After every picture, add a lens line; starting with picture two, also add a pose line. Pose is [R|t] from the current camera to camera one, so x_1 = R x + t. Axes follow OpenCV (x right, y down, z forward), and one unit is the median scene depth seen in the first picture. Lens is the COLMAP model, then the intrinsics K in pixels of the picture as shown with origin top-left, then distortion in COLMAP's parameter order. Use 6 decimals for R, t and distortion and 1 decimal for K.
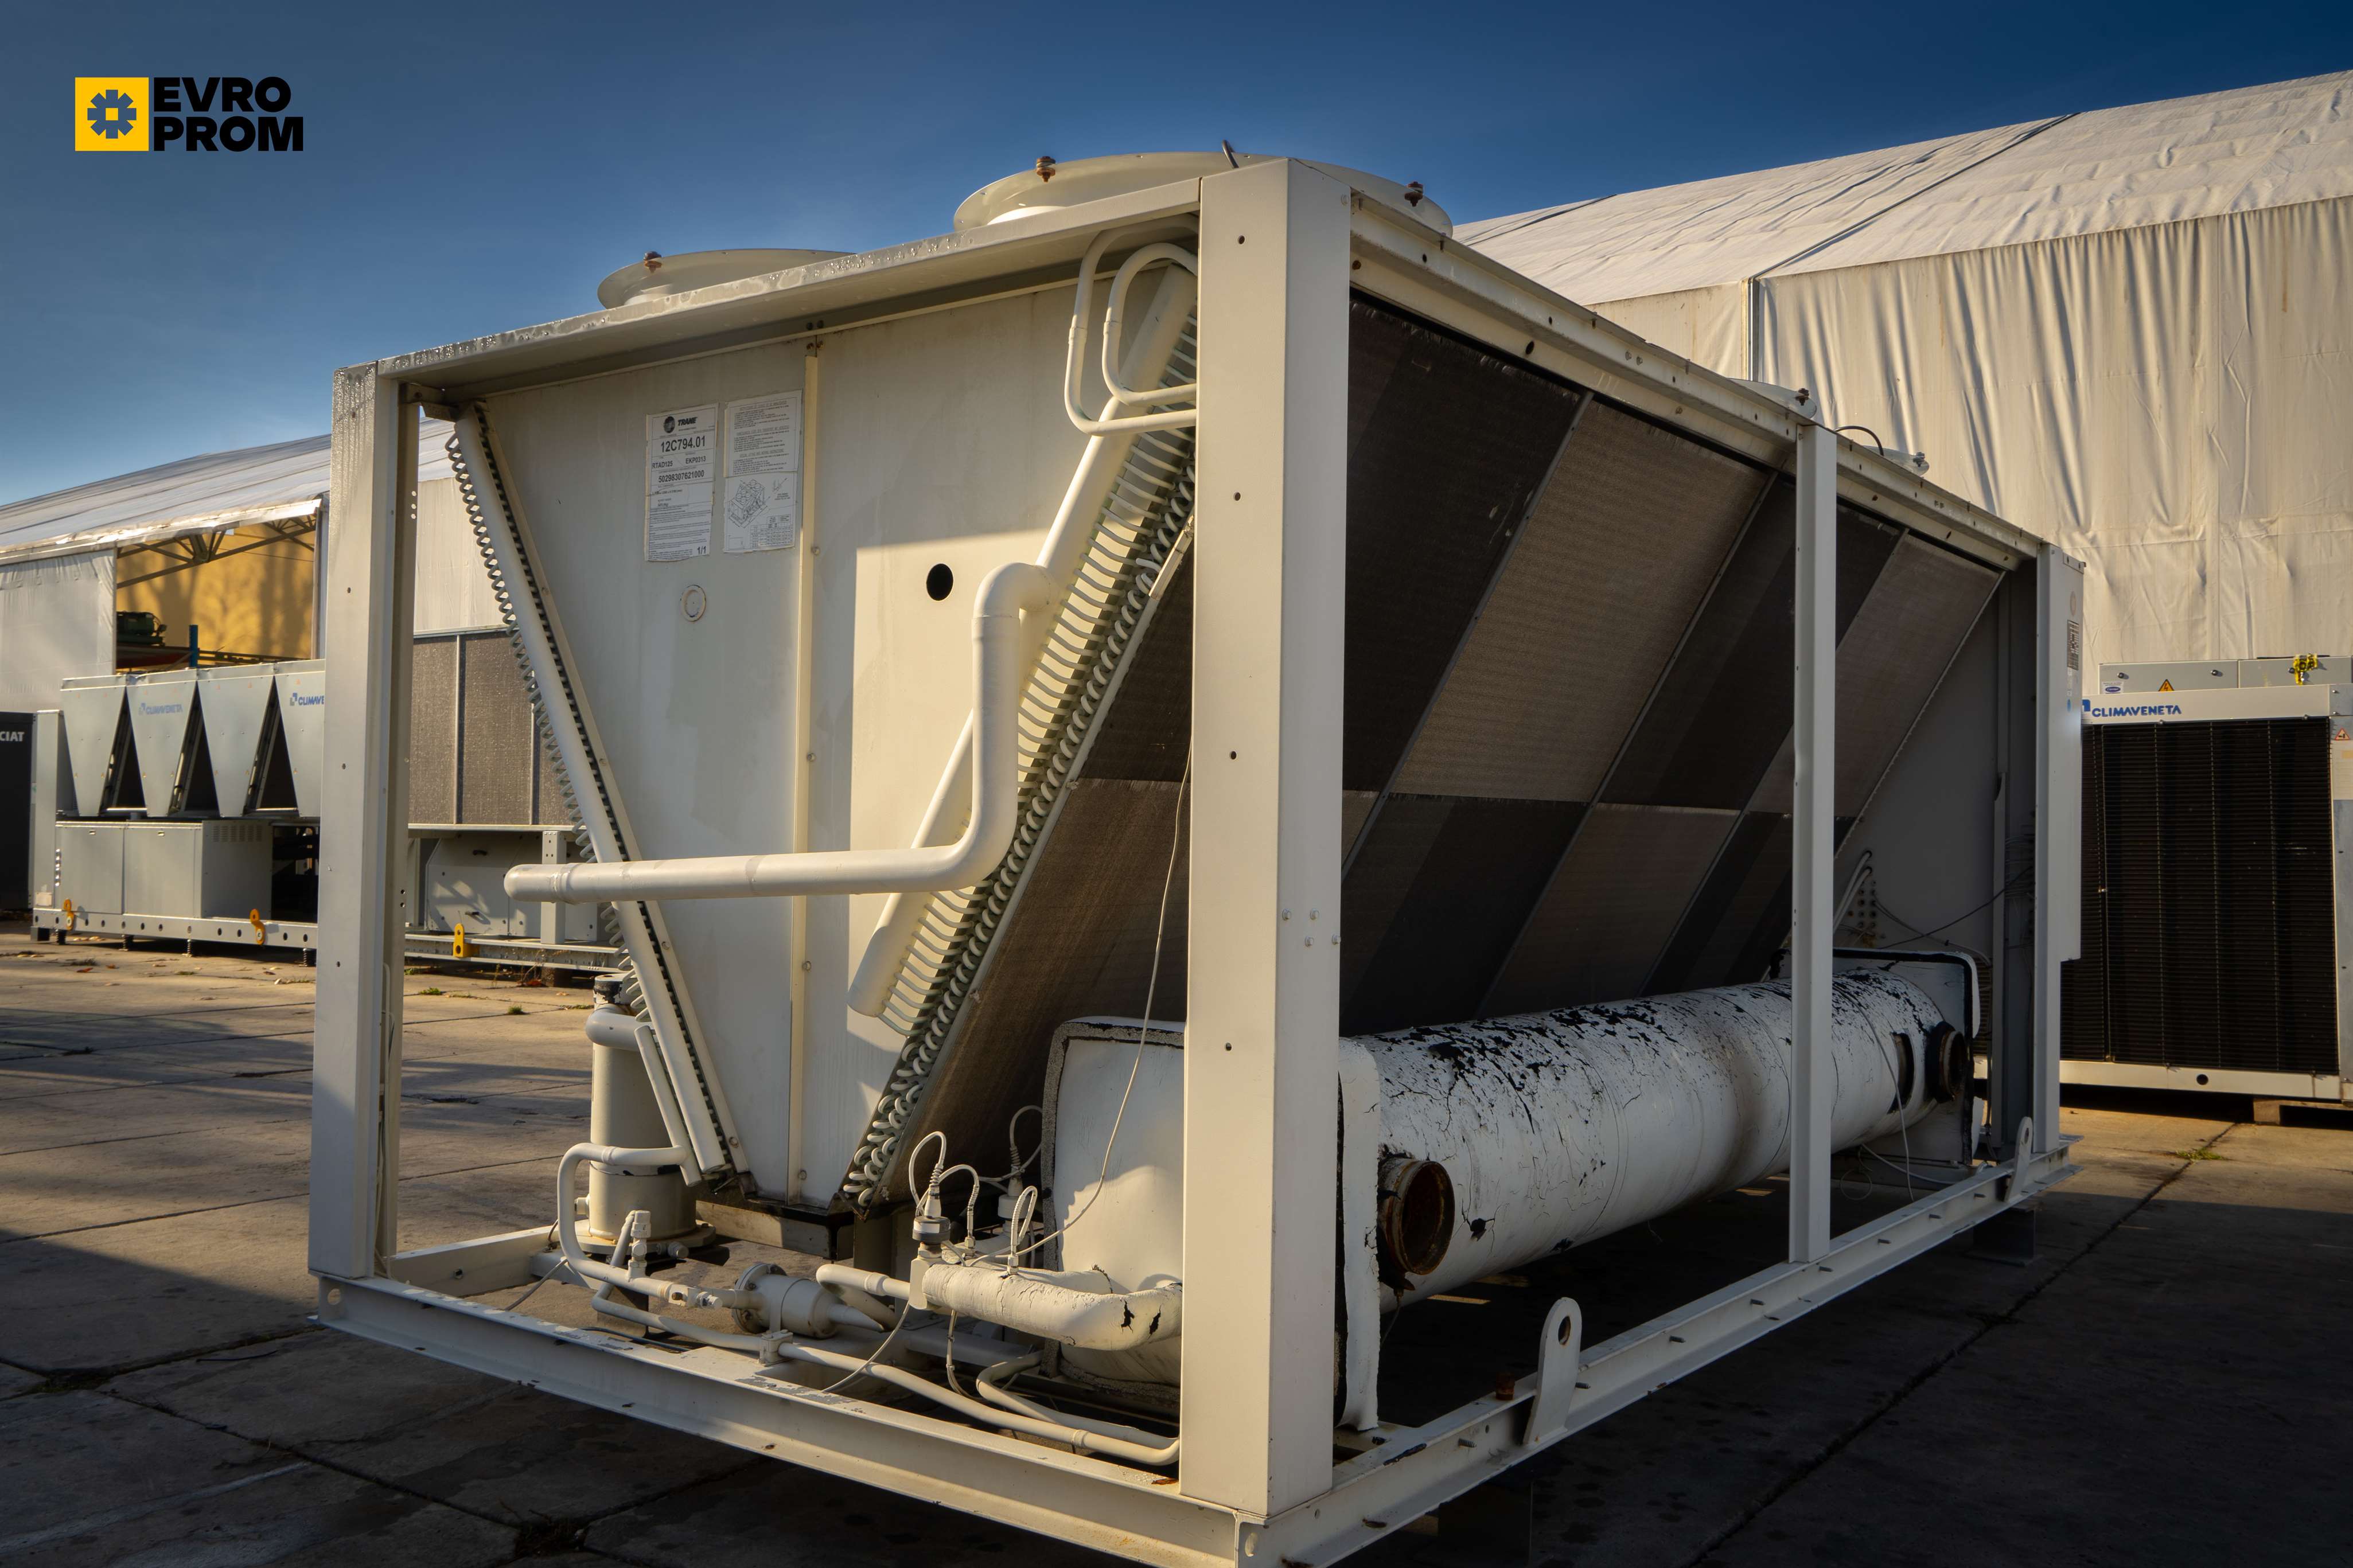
lens RADIAL K [[2011.3, 0, 1168.7], [0, 2011.3, 787.6], [0, 0, 1]] dist [-0.029364, 0.000959]
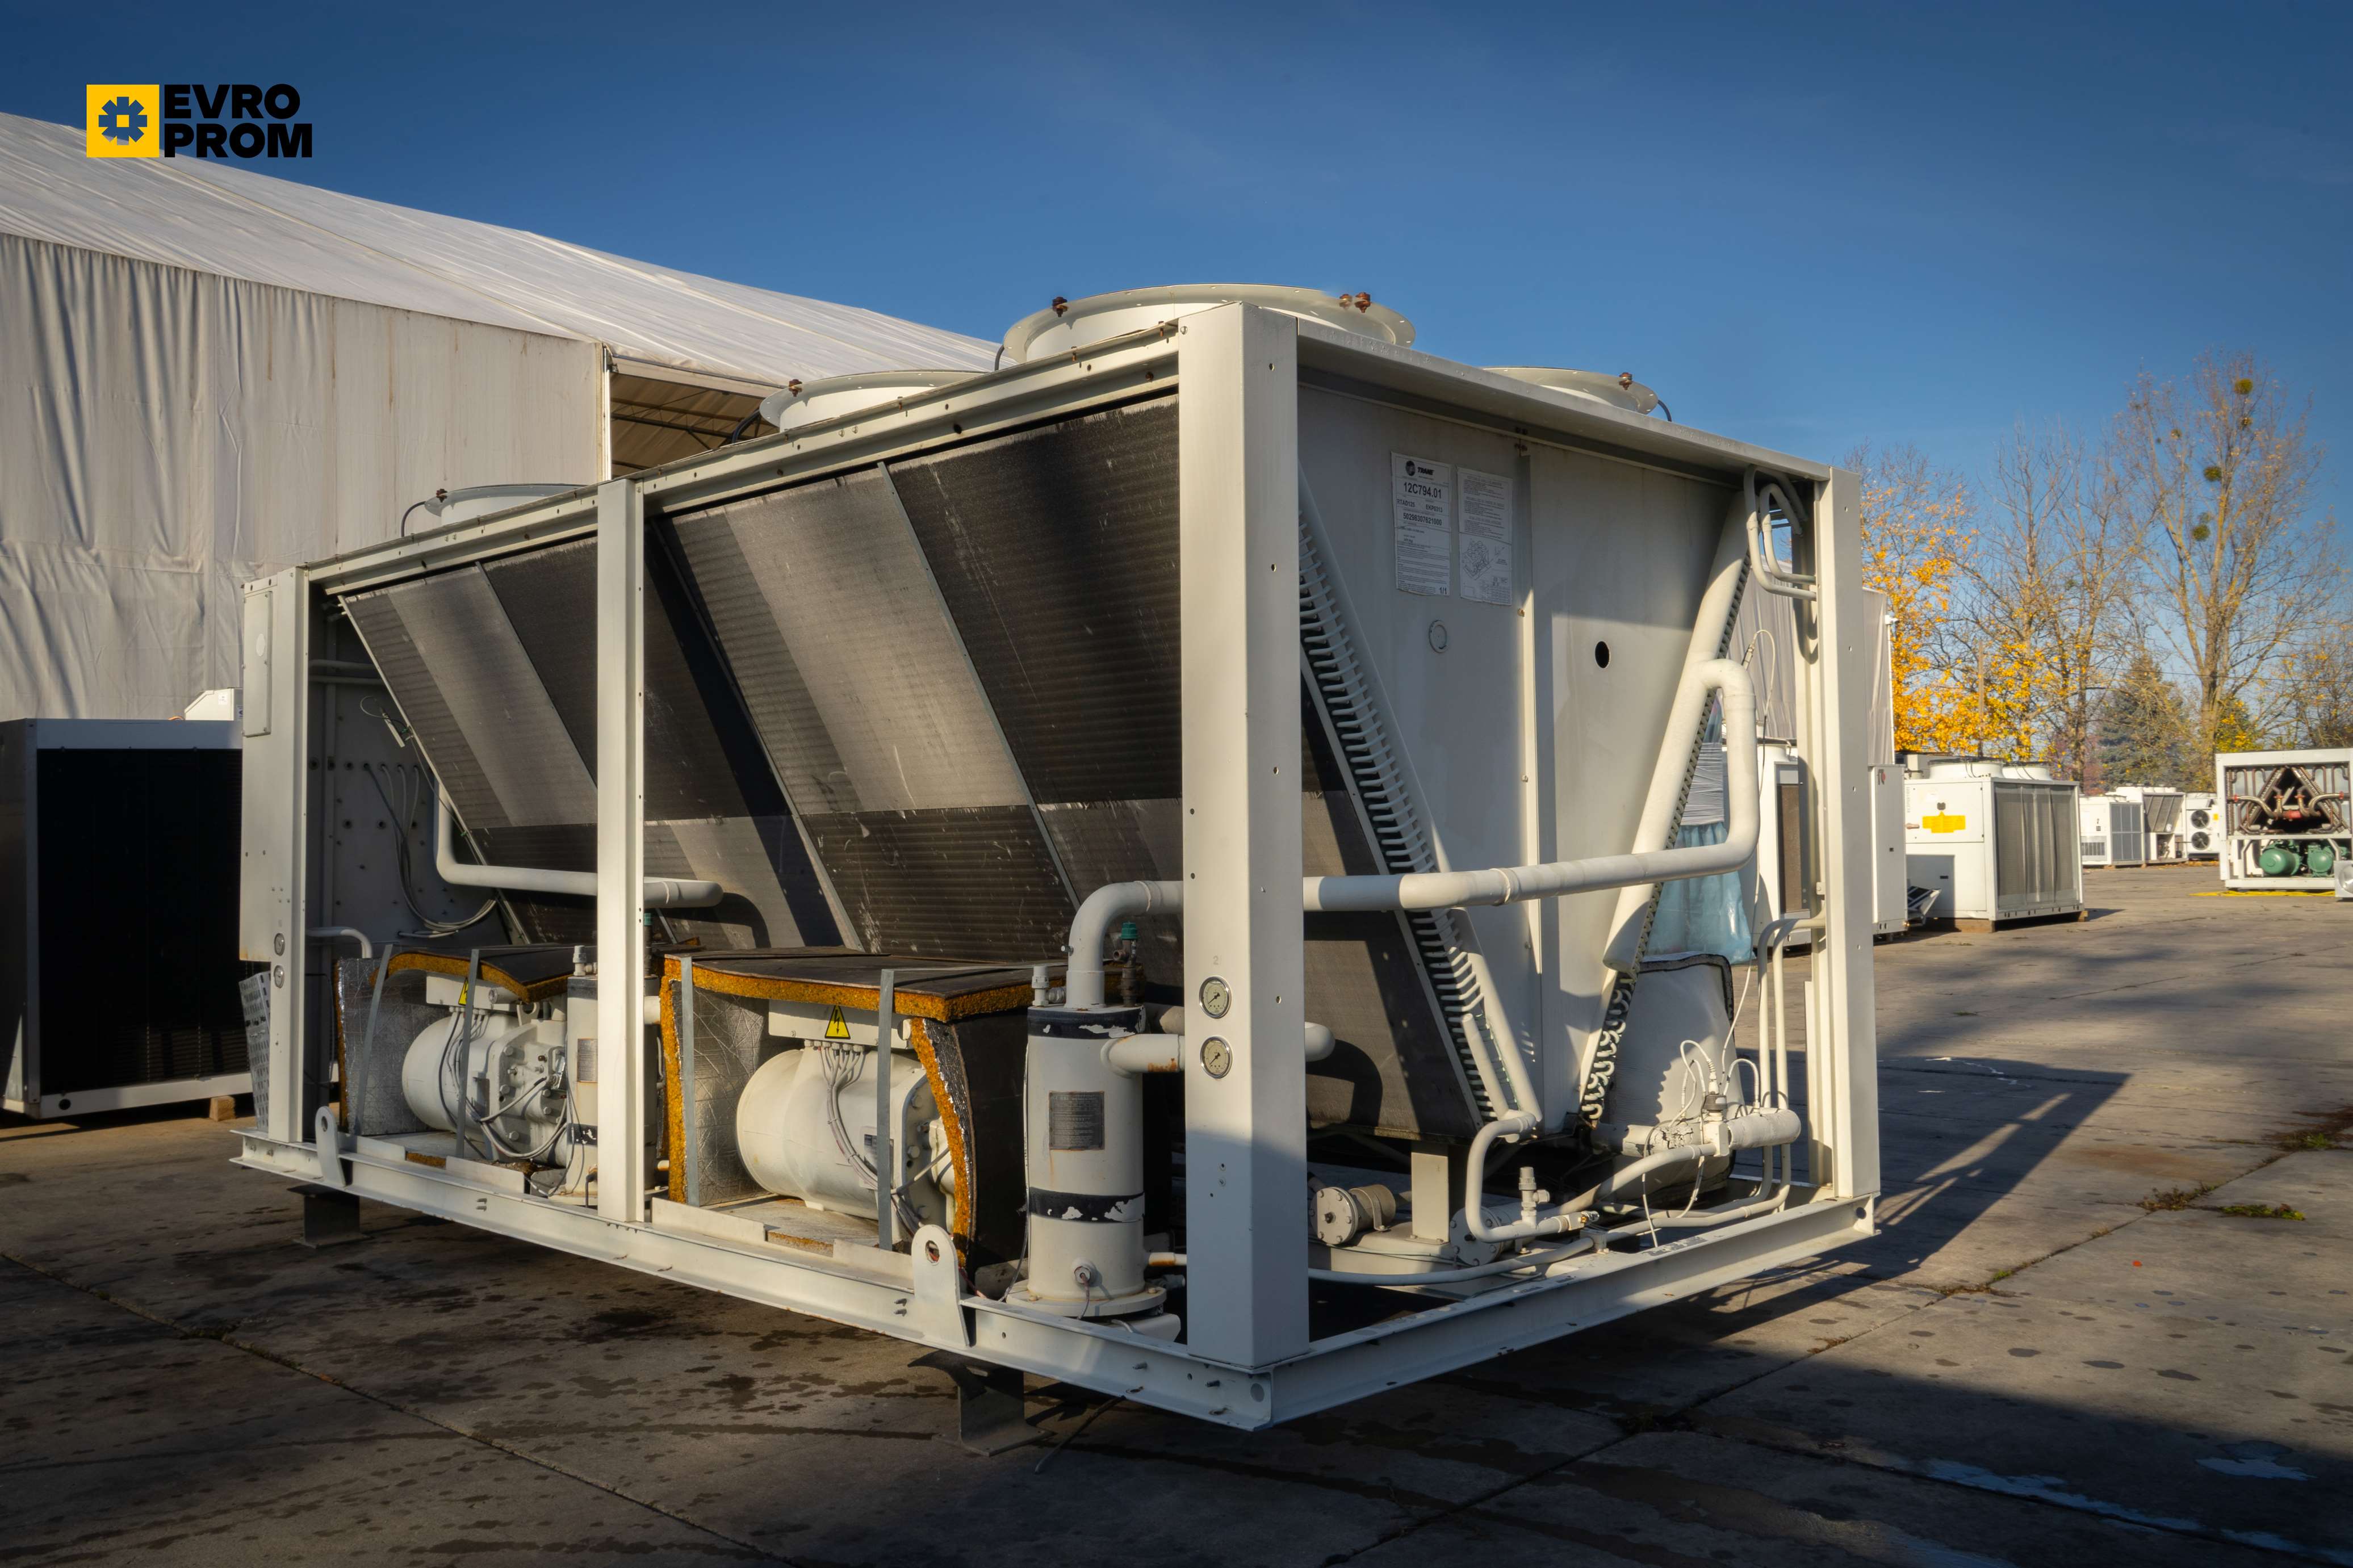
lens RADIAL K [[2011.3, 0, 1186.4], [0, 2011.3, 760.0], [0, 0, 1]] dist [-0.029364, 0.000959]
pose [[0.143992, 0.031348, 0.989082, -0.461614], [-0.006777, 0.999506, -0.030692, 0.004474], [-0.989556, -0.002284, 0.144133, 0.329333]]
